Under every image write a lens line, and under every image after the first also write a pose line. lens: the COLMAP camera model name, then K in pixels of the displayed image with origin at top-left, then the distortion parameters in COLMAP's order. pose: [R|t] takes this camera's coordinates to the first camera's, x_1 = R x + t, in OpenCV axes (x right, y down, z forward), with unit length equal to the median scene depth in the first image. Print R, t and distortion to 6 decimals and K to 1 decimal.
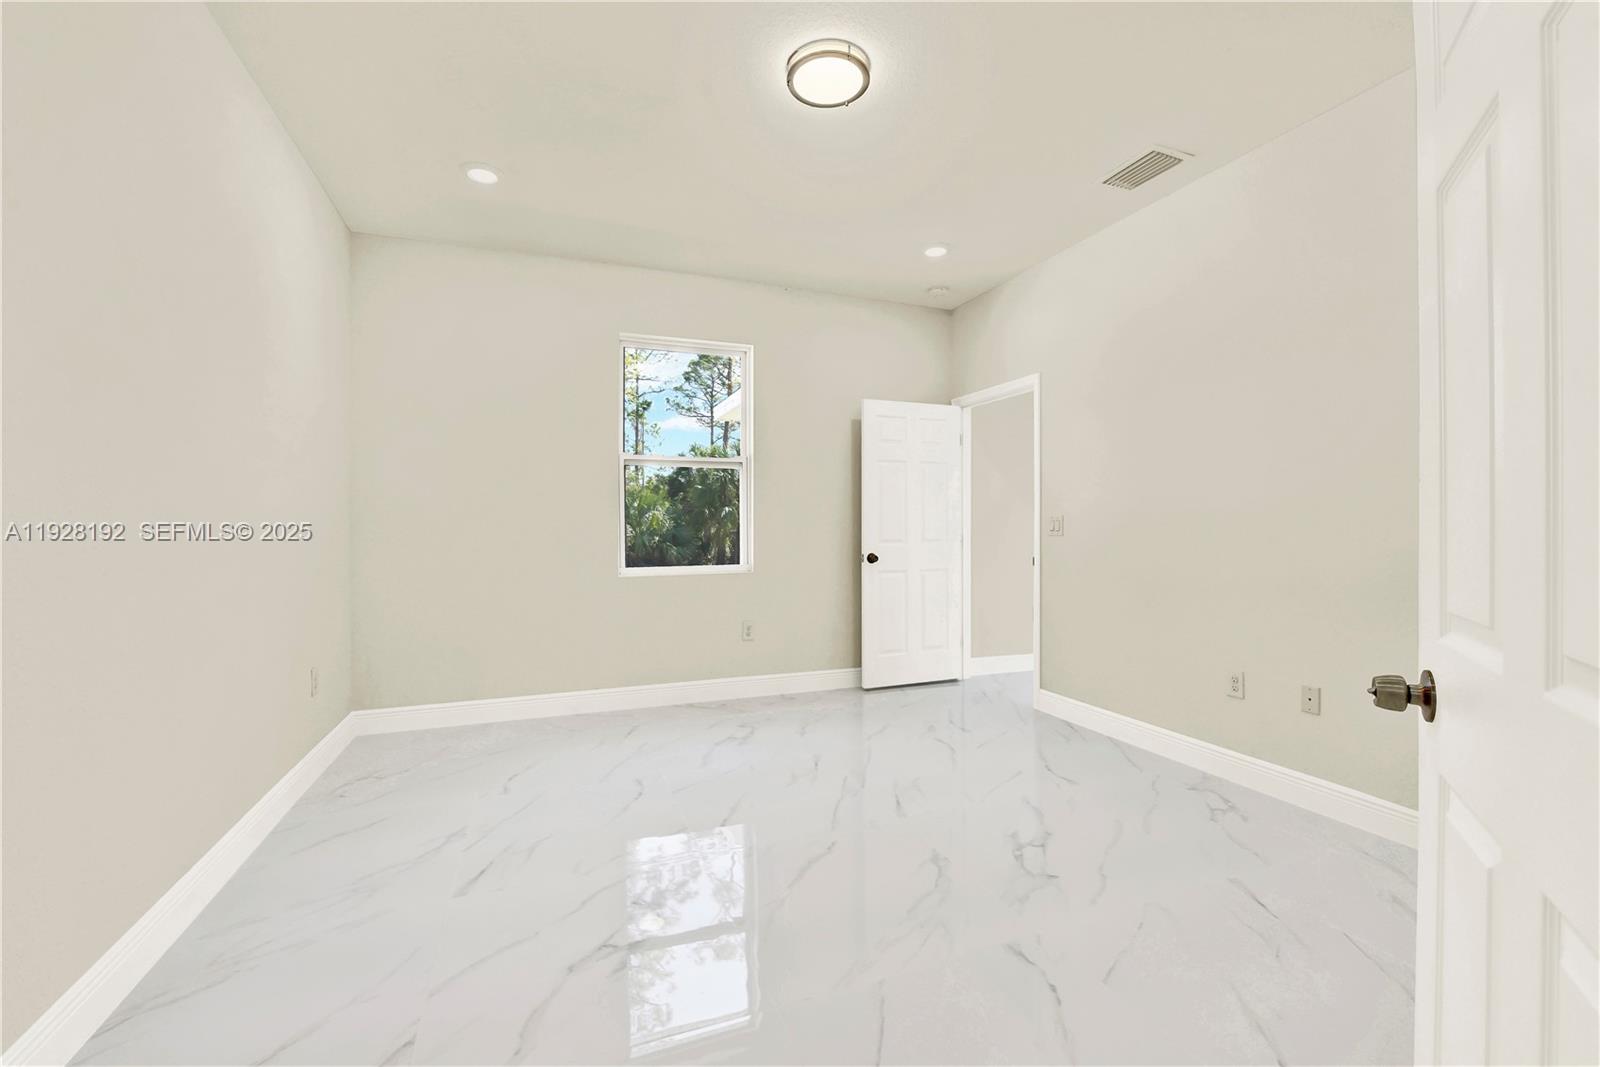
lens RADIAL K [[647.2, 0, 795.2], [0, 647.2, 535.7], [0, 0, 1]] dist [-0.001890, -0.004122]
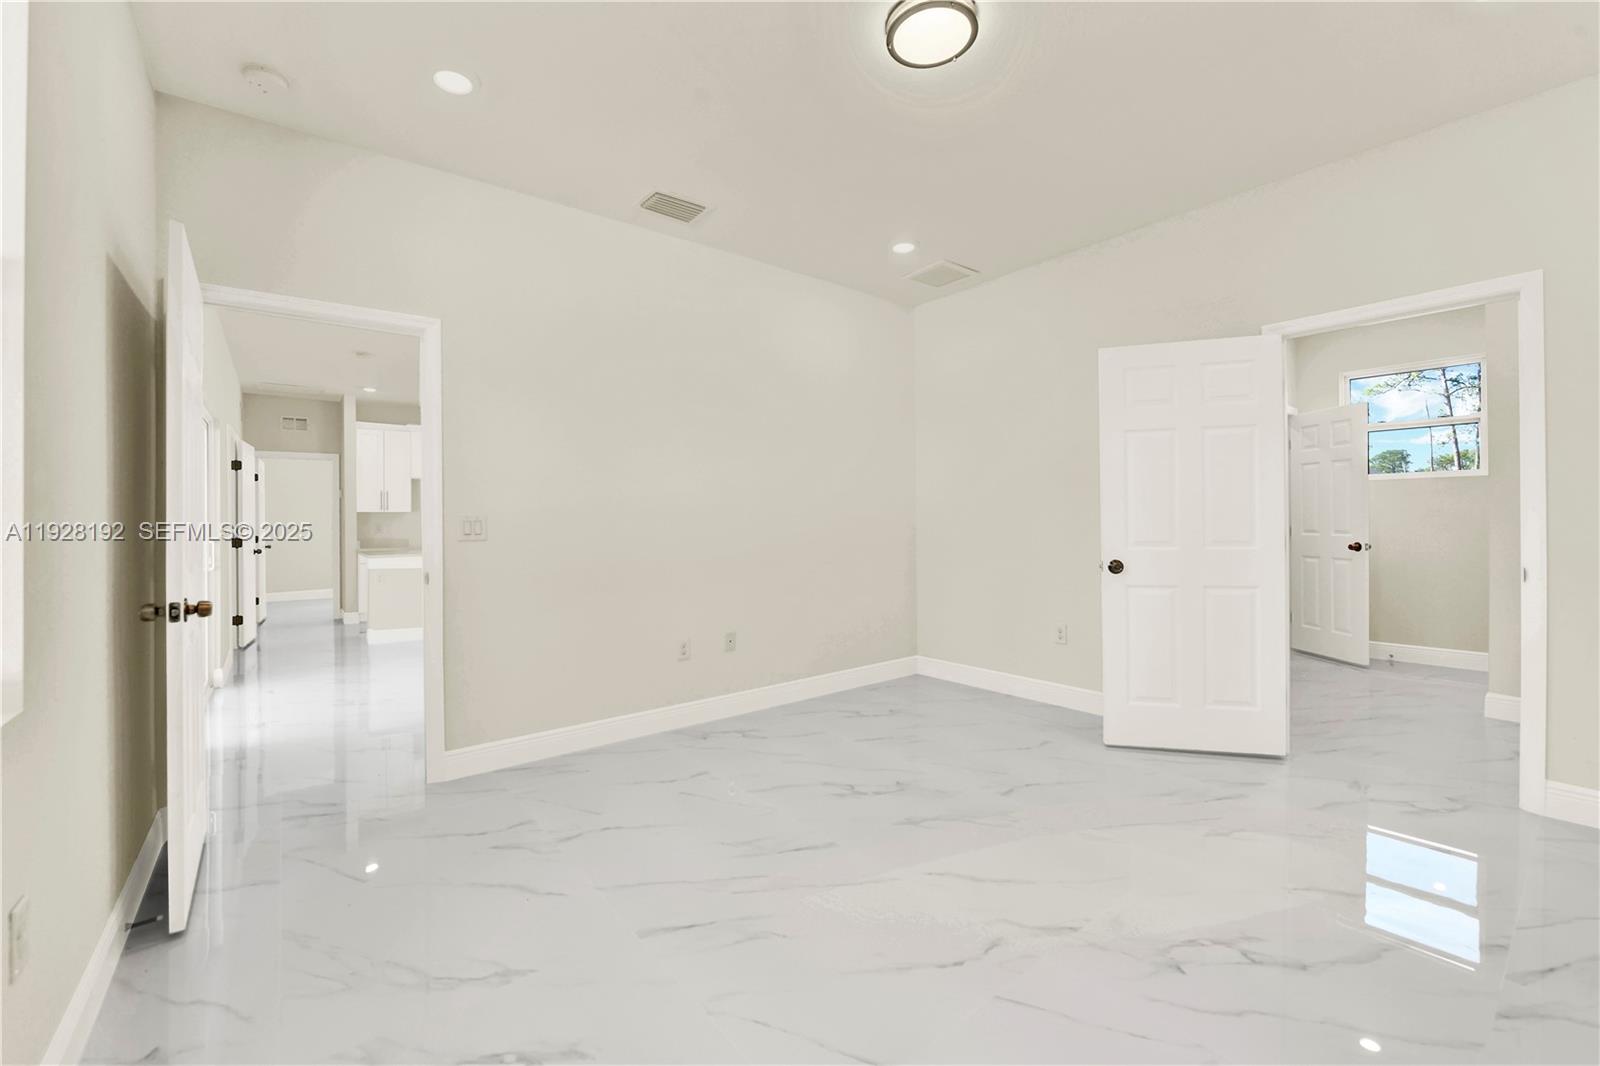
lens RADIAL K [[647.2, 0, 795.2], [0, 647.2, 535.2], [0, 0, 1]] dist [-0.001890, -0.004122]
pose [[-0.288145, -0.012952, 0.957499, -0.606553], [0.022334, 0.999546, 0.020242, -0.018588], [-0.957326, 0.027218, -0.287725, 1.152501]]
